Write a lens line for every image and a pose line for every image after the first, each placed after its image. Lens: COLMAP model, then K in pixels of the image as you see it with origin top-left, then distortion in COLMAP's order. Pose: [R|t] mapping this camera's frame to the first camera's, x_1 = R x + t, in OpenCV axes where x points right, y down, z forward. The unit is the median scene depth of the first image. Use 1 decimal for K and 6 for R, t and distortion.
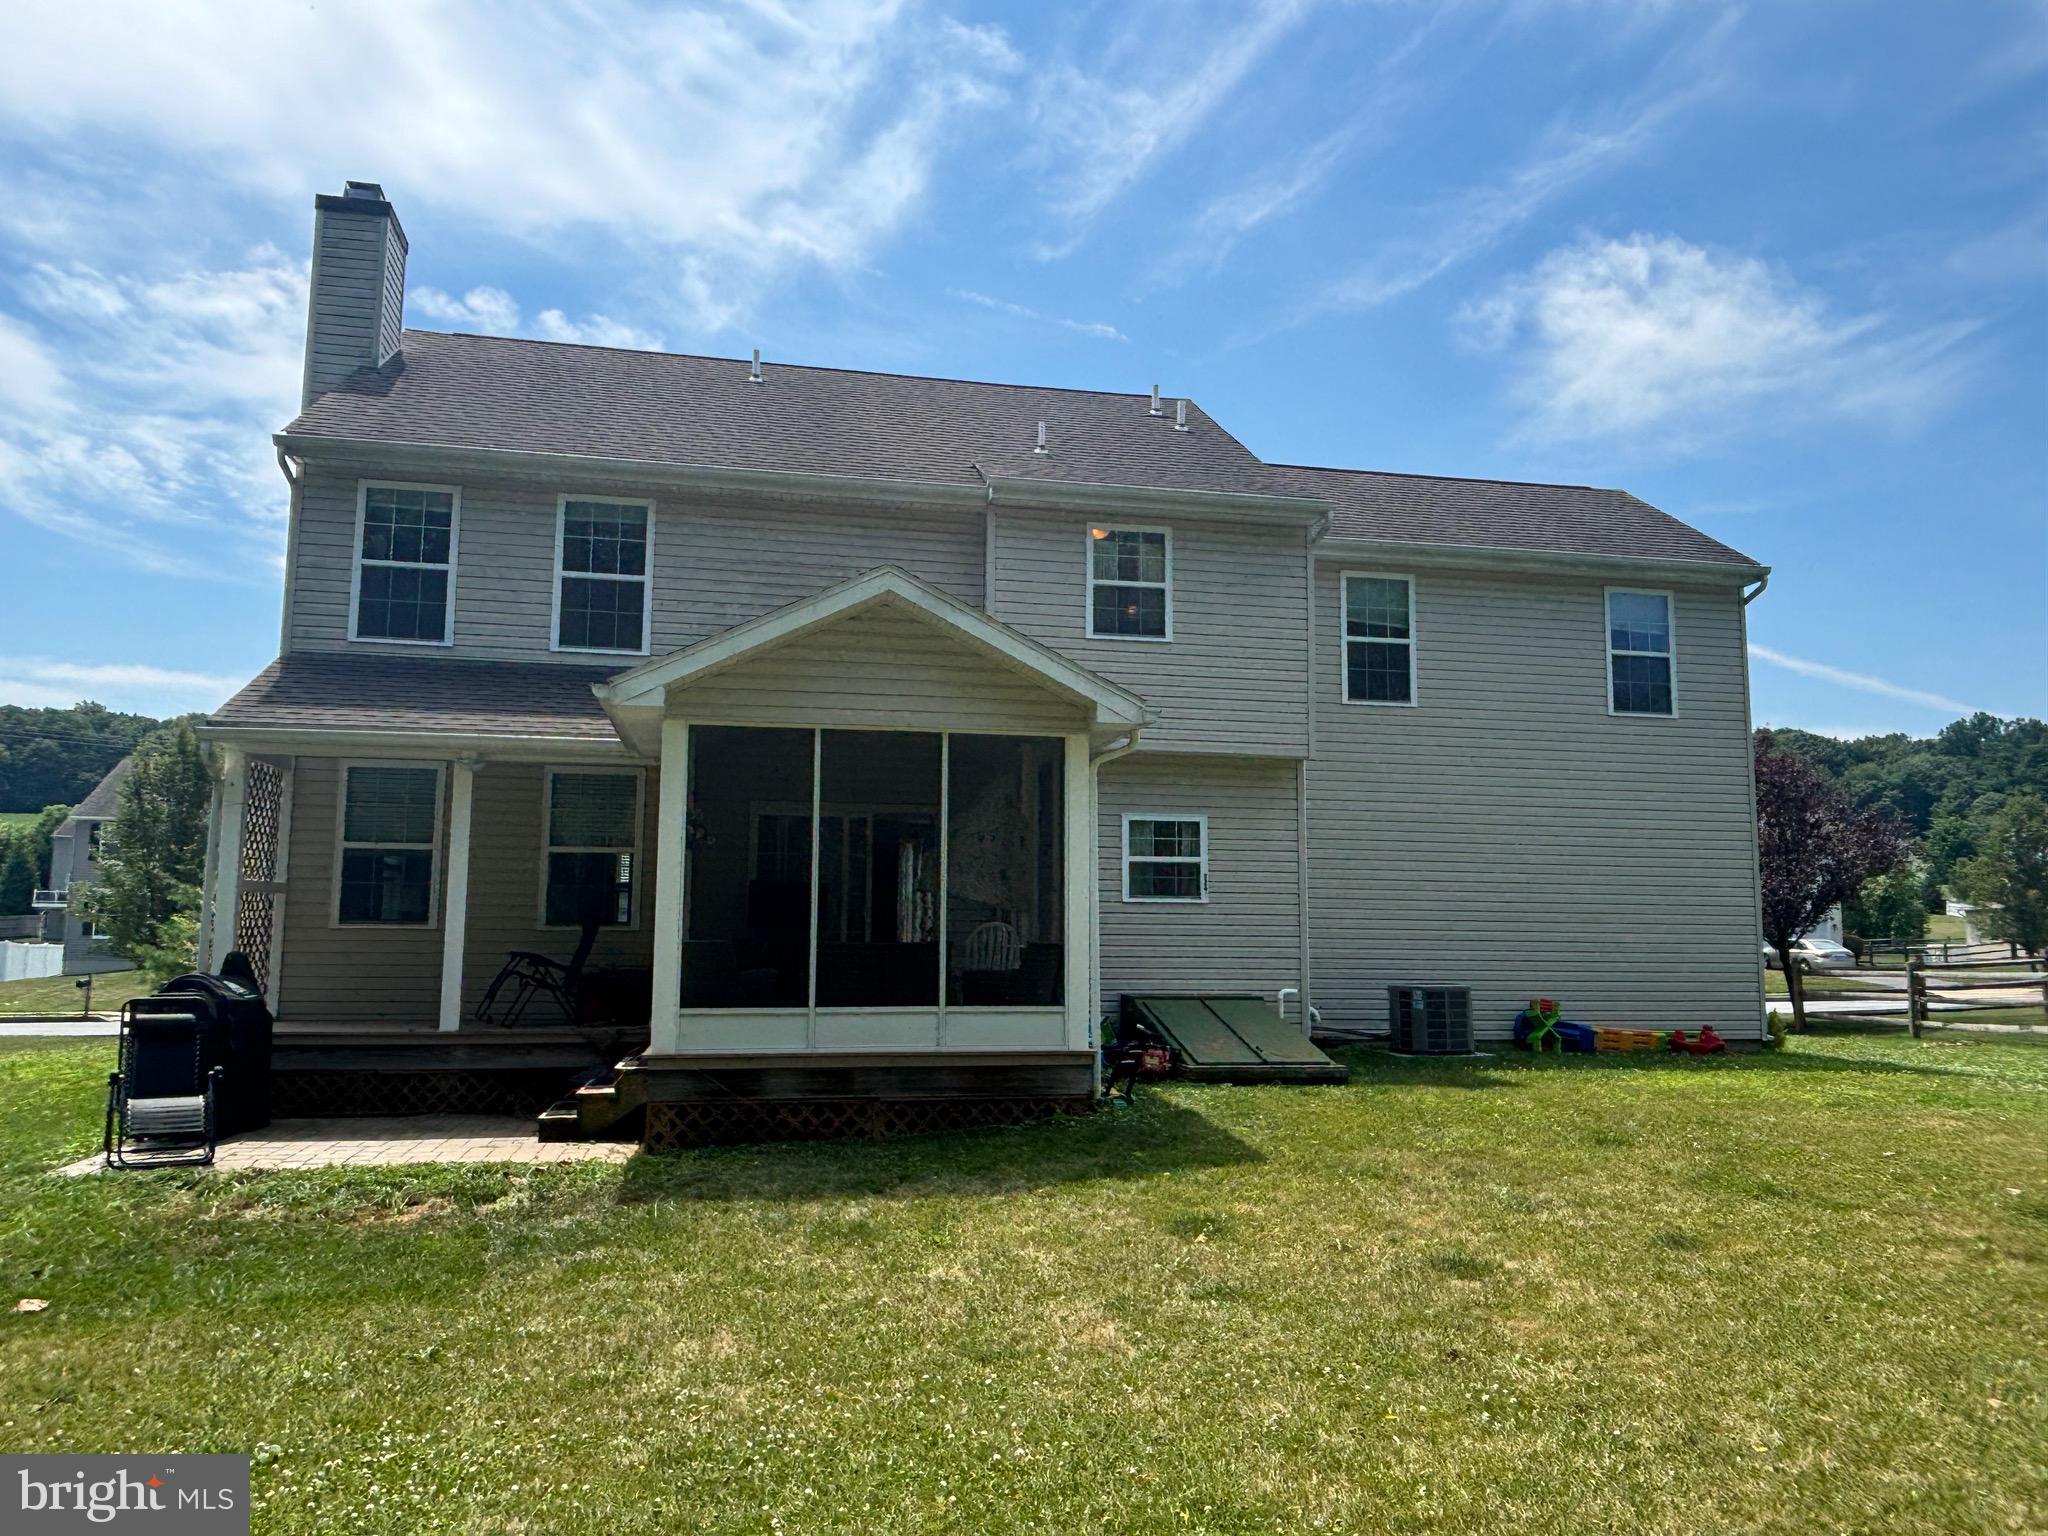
lens RADIAL K [[1449.2, 0, 1030.9], [0, 1449.2, 817.6], [0, 0, 1]] dist [0.051606, -0.076505]
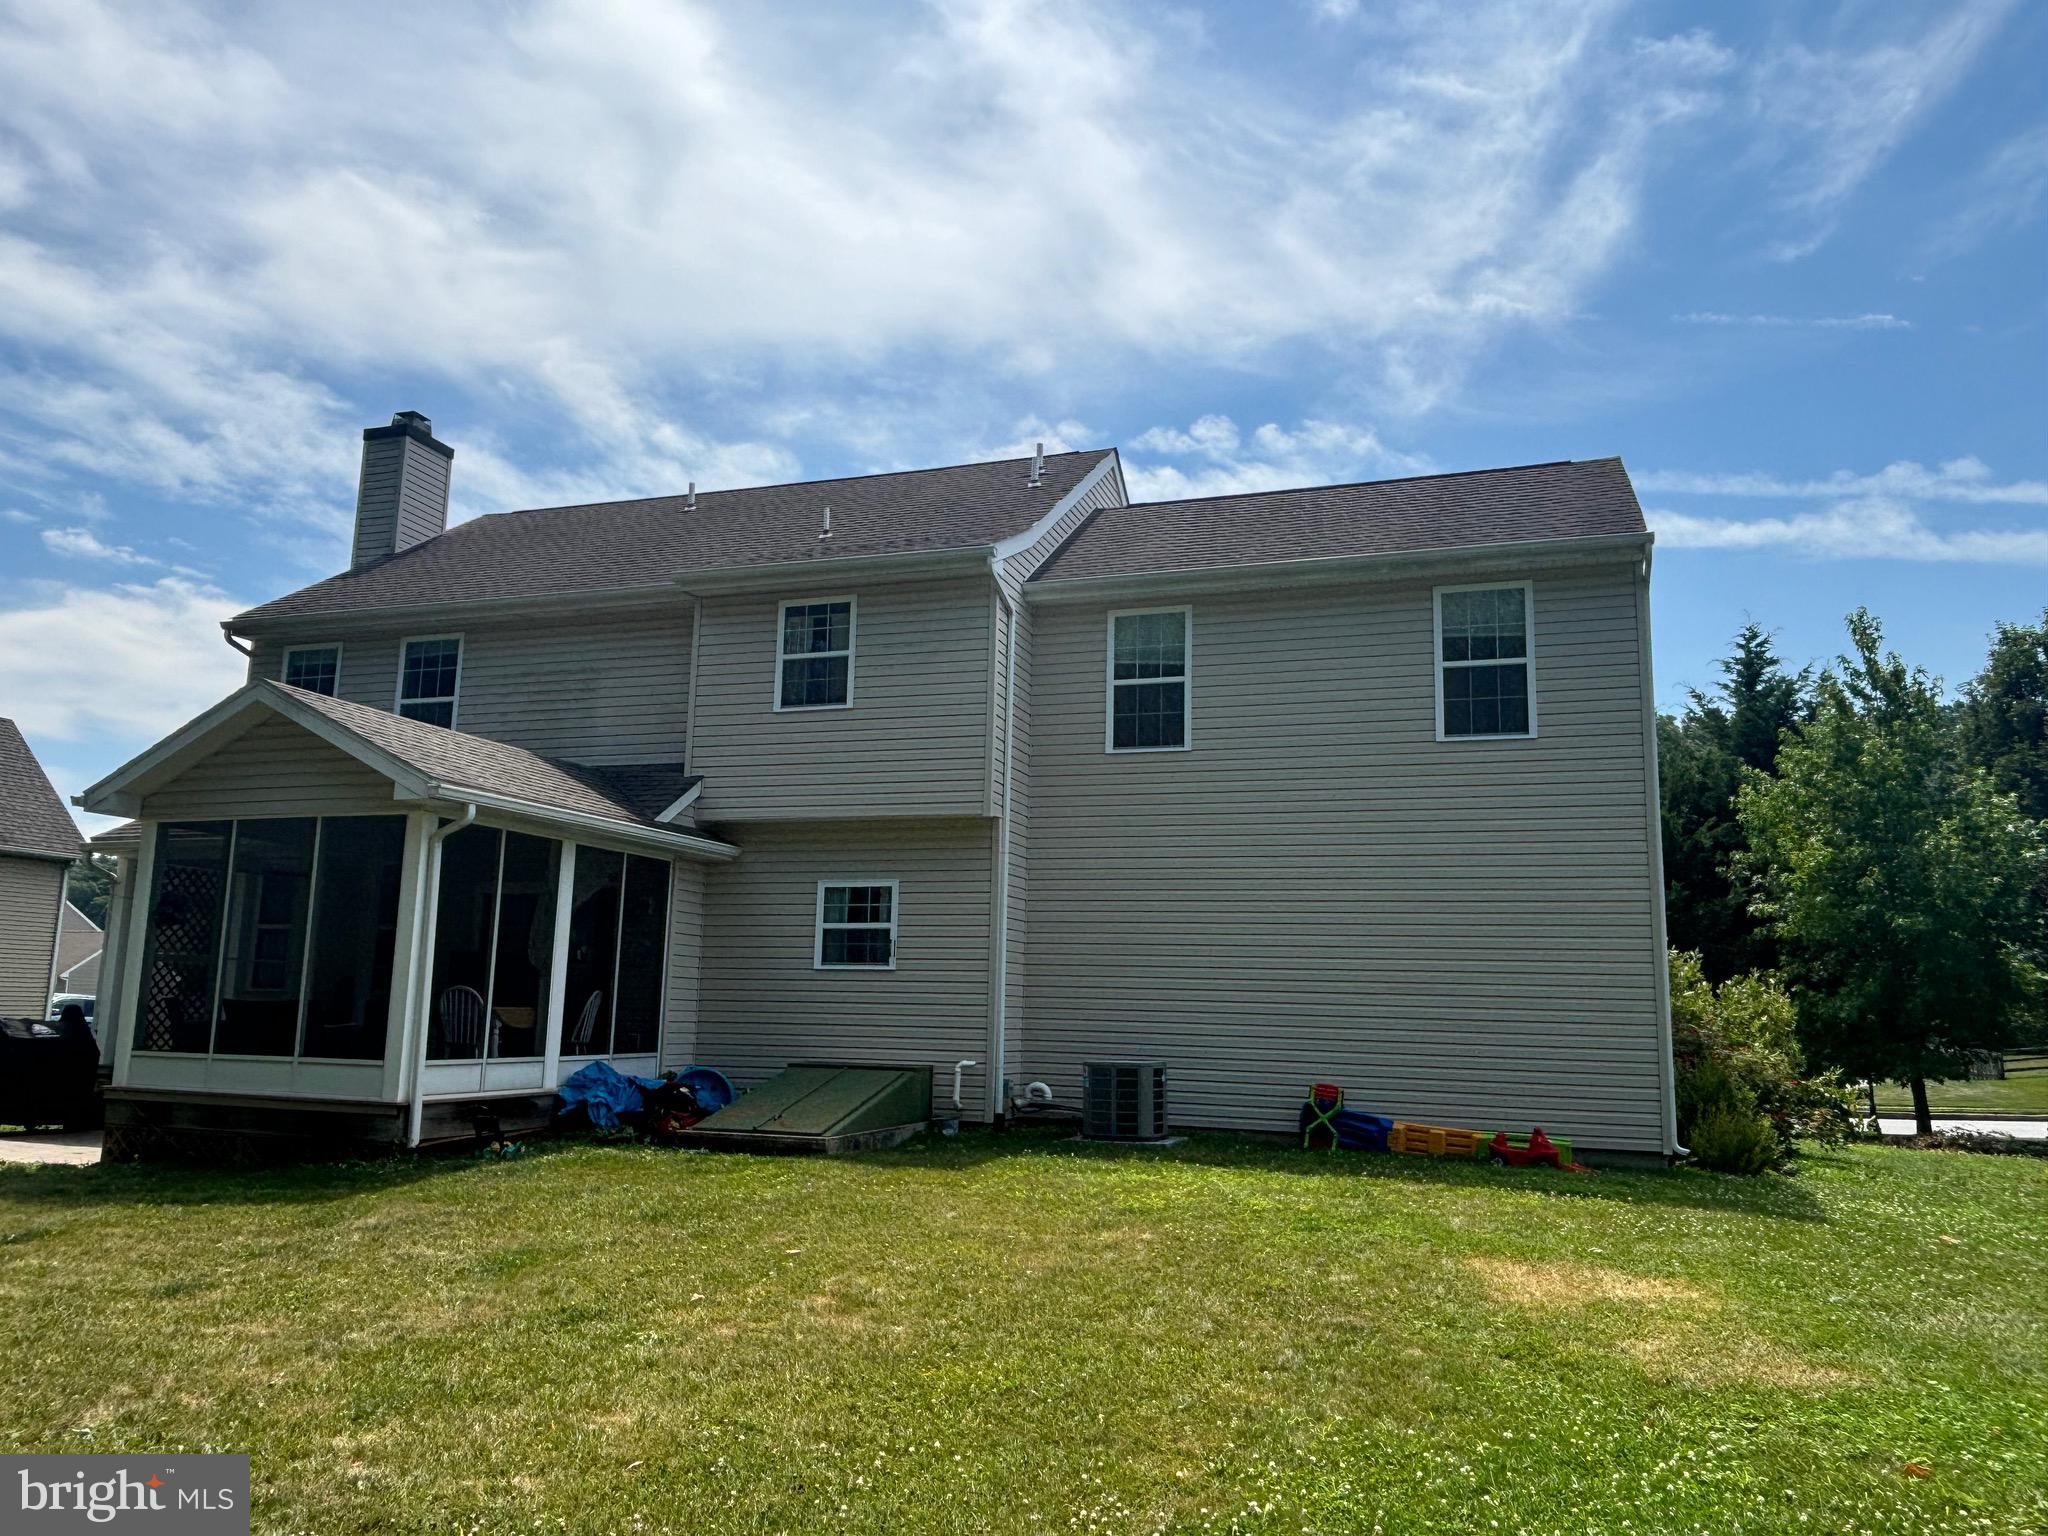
lens RADIAL K [[1449.2, 0, 1030.9], [0, 1449.2, 817.6], [0, 0, 1]] dist [0.051606, -0.076505]
pose [[0.858198, -0.056124, -0.510241, 0.610379], [0.026995, 0.997564, -0.064324, 0.019035], [0.512608, 0.041429, 0.857623, 0.179002]]
